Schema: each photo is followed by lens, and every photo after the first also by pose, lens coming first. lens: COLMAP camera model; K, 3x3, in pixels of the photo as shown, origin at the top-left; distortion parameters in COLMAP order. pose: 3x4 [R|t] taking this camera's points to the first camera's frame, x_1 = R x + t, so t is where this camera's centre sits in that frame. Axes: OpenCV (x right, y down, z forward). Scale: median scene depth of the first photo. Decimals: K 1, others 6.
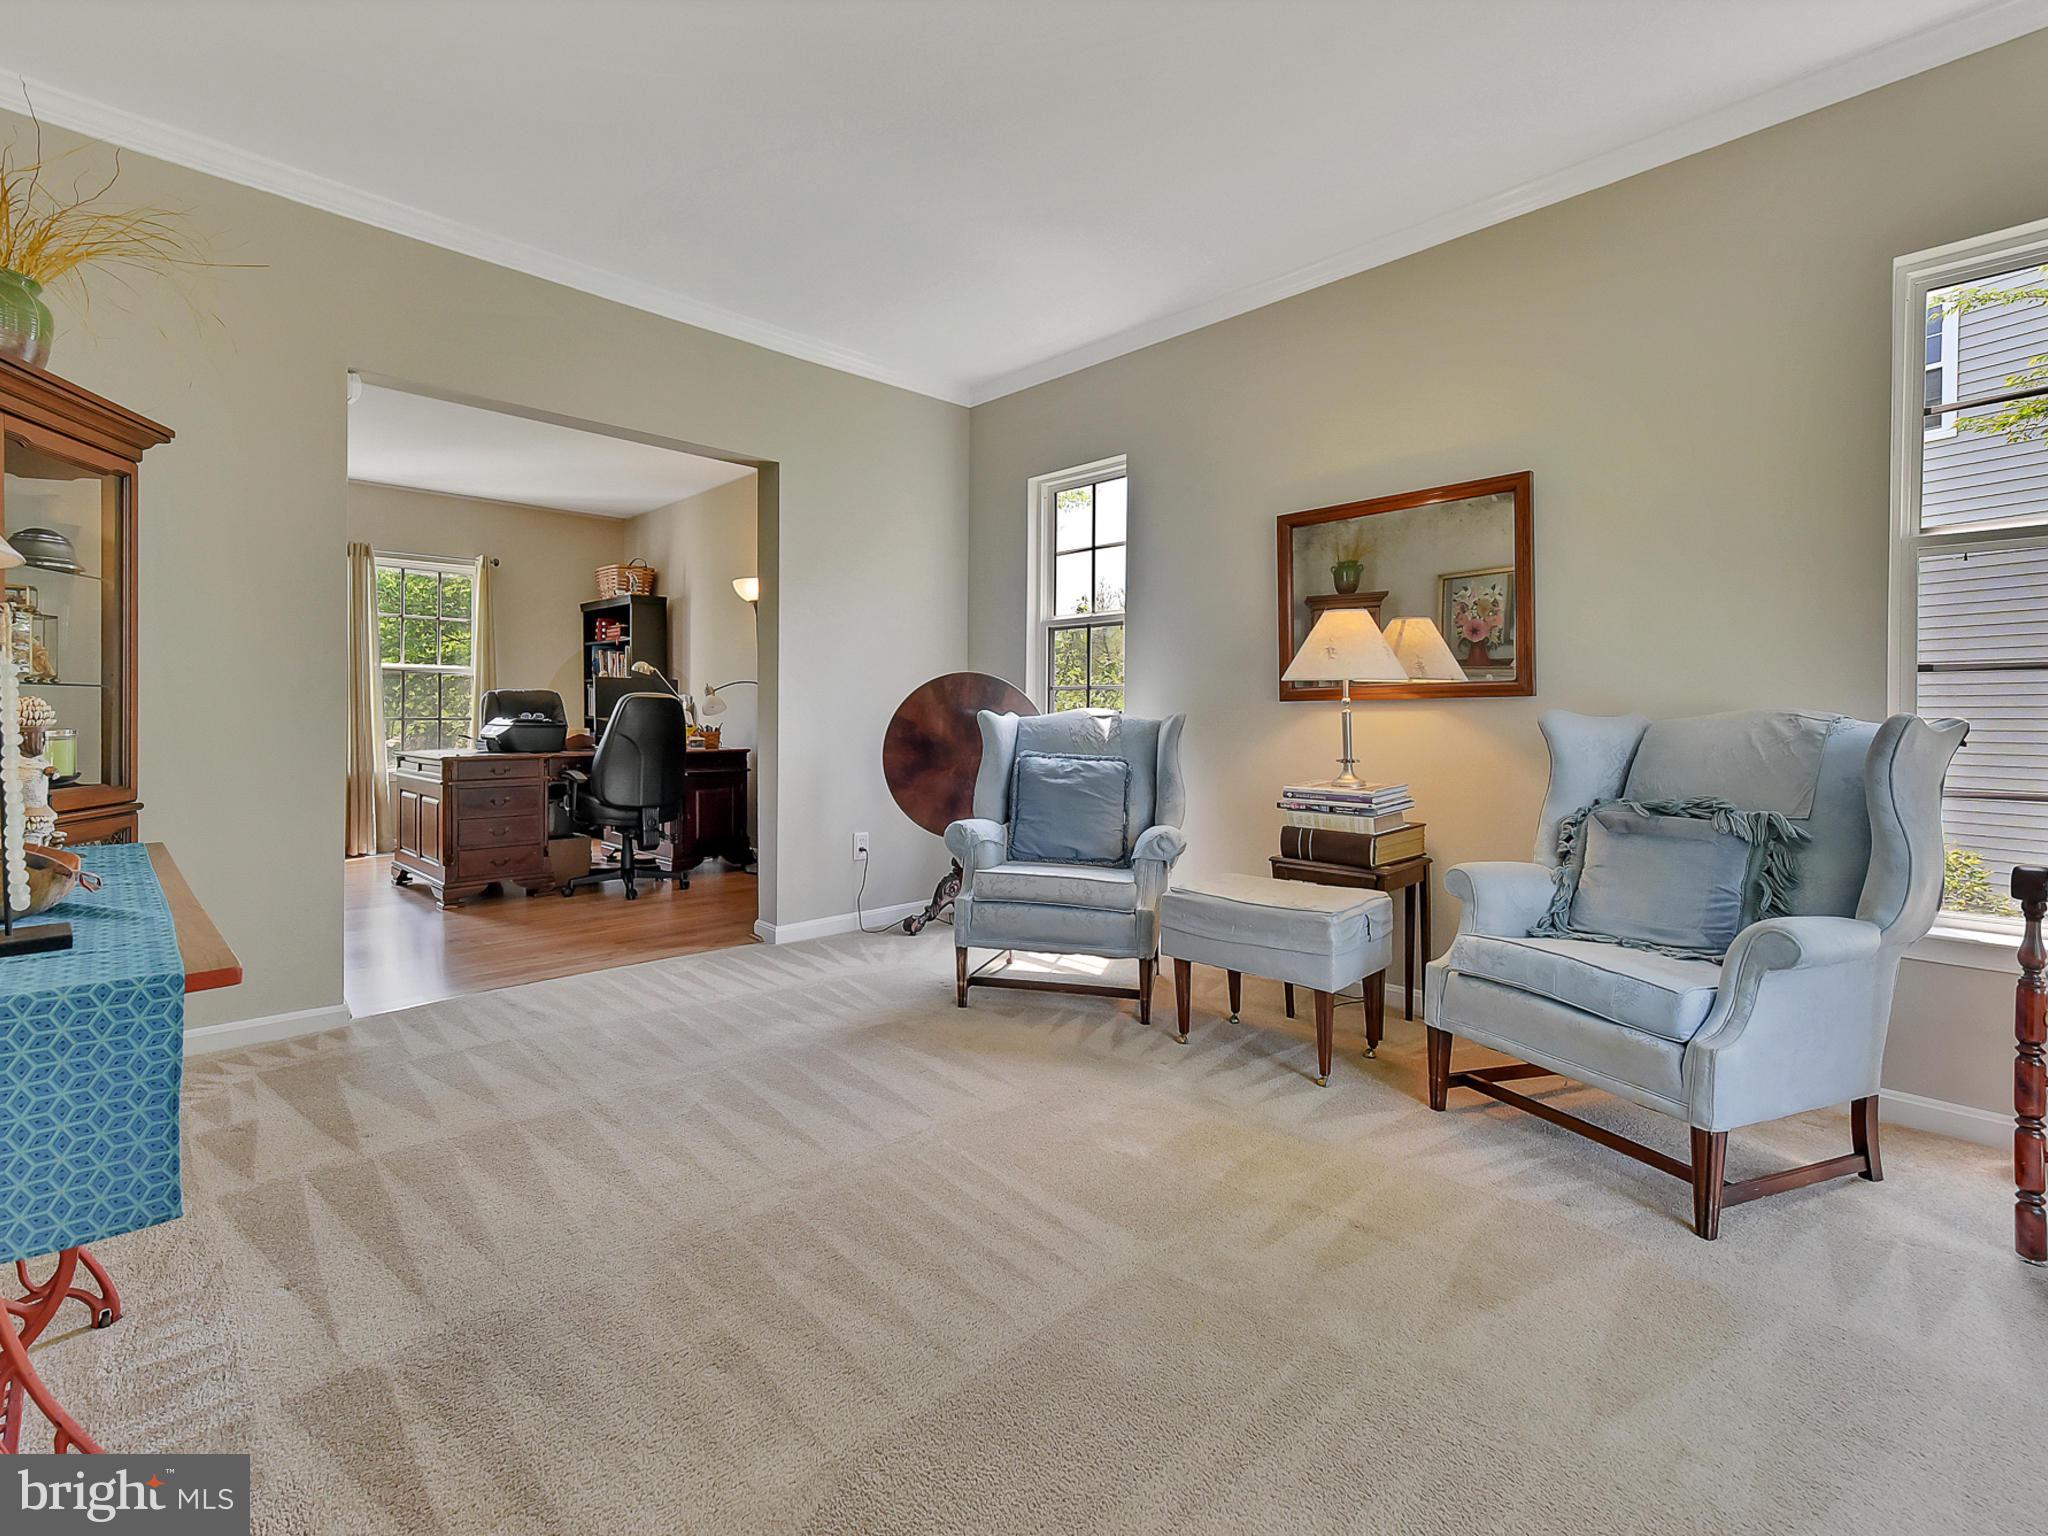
lens RADIAL K [[920.6, 0, 1022.8], [0, 920.6, 735.7], [0, 0, 1]] dist [0.015987, -0.001180]
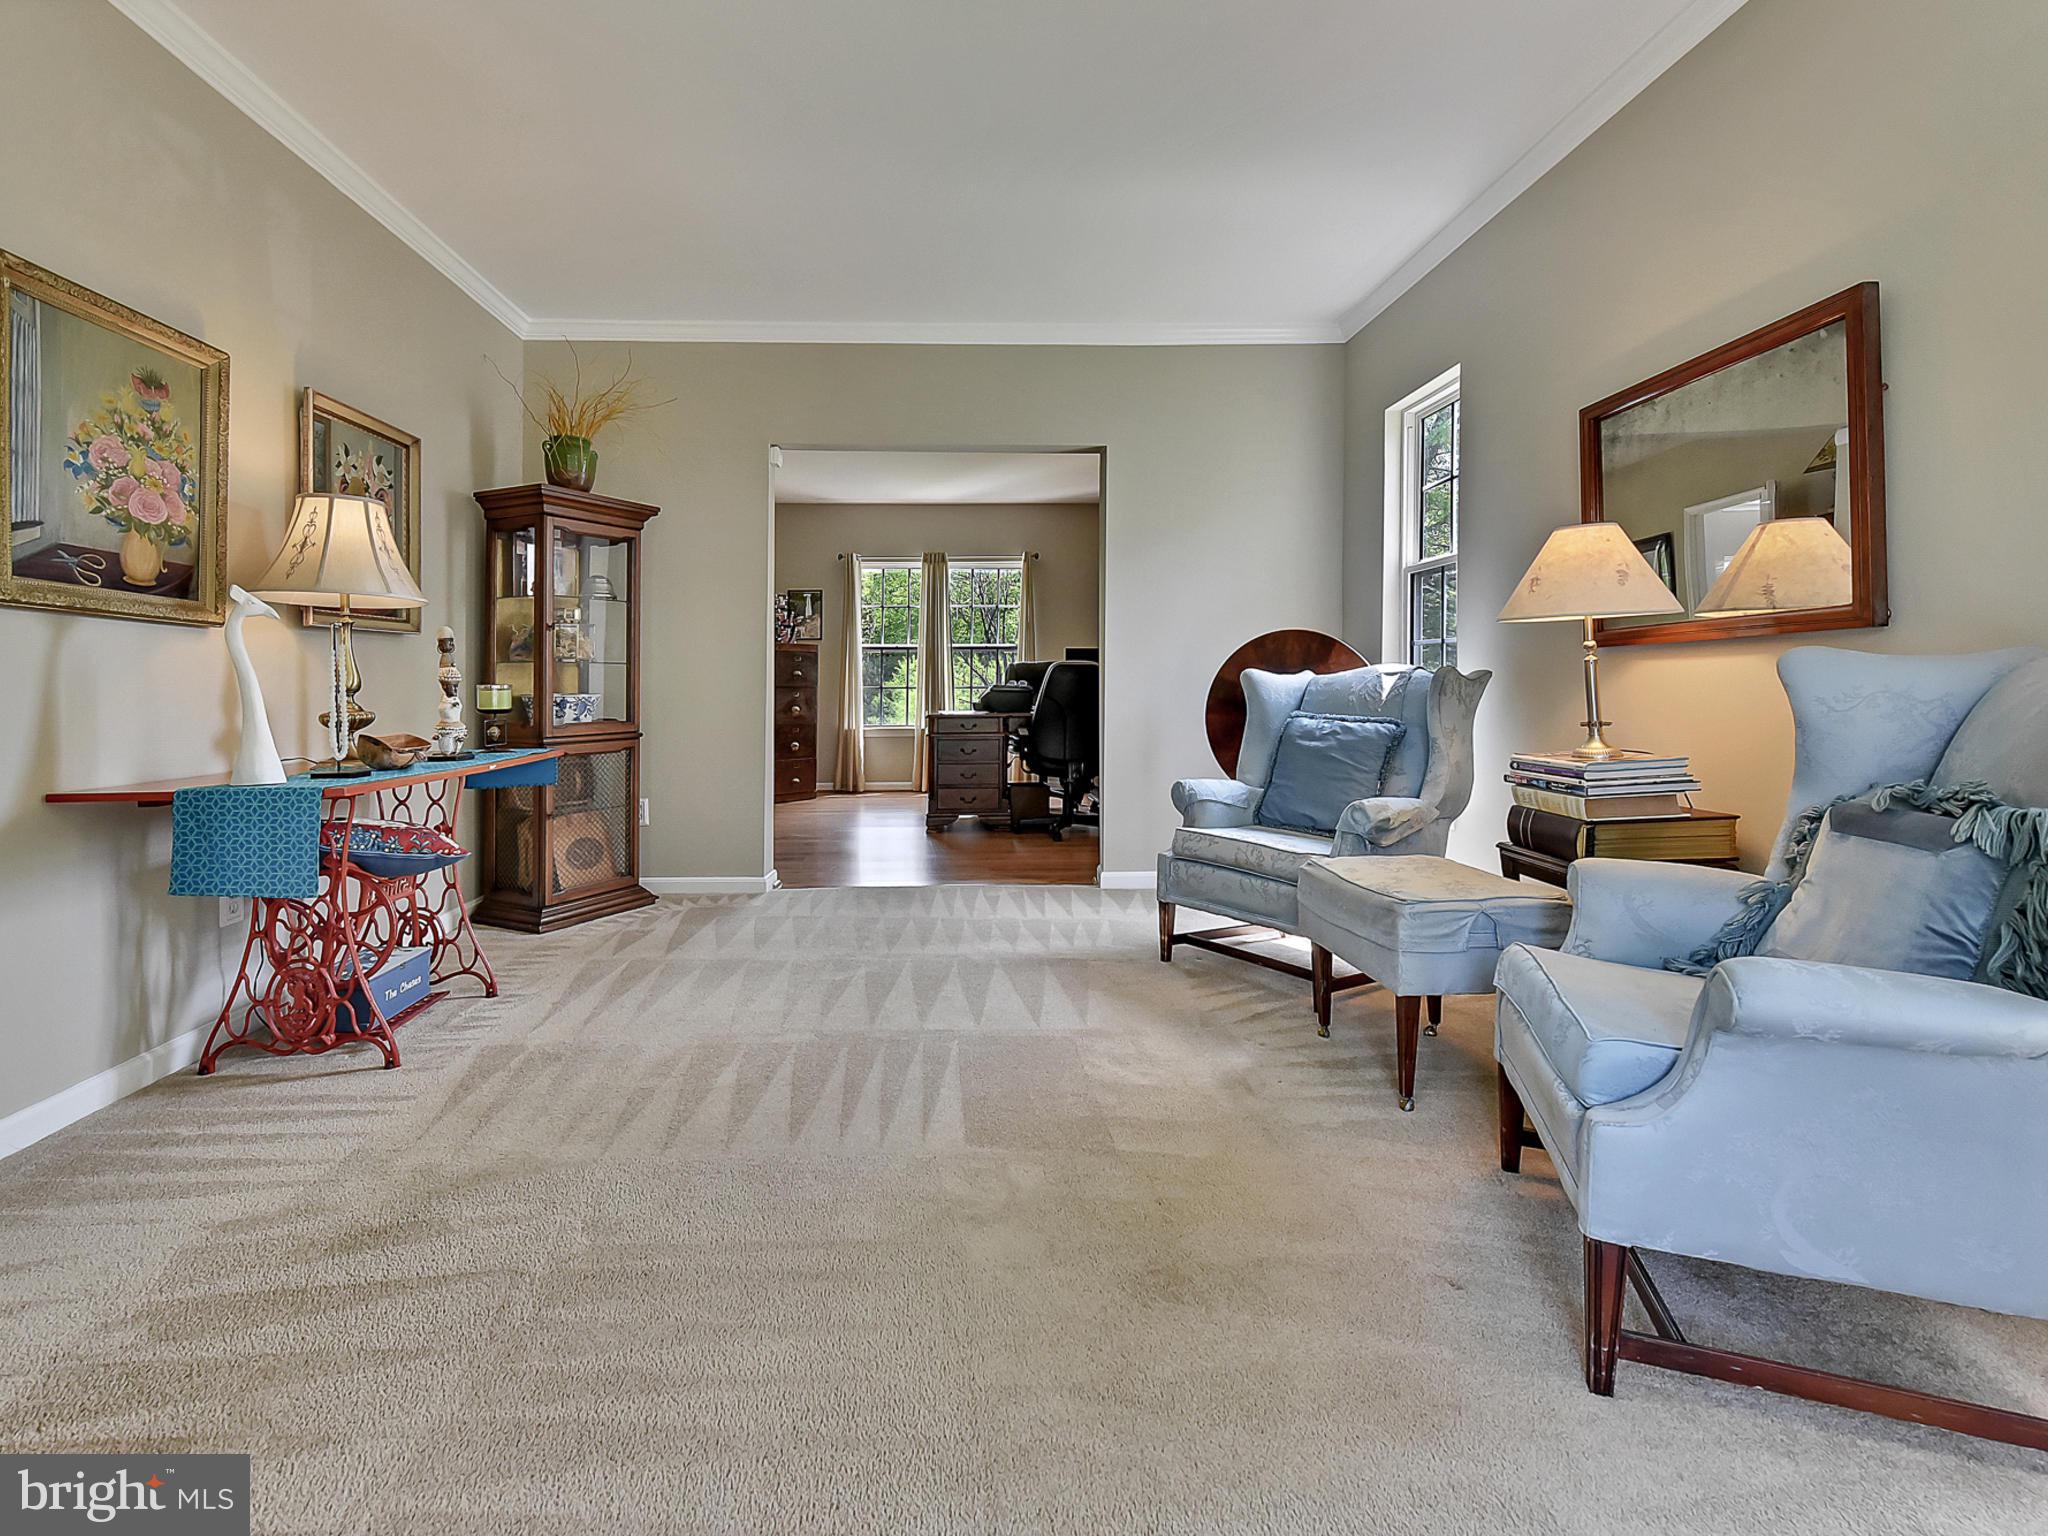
lens RADIAL K [[920.6, 0, 938.9], [0, 920.6, 687.6], [0, 0, 1]] dist [0.015987, -0.001180]
pose [[0.759372, -0.007140, -0.650617, 0.469460], [-0.004641, 0.999855, -0.016390, 0.013250], [0.650640, 0.015466, 0.759229, 0.076048]]
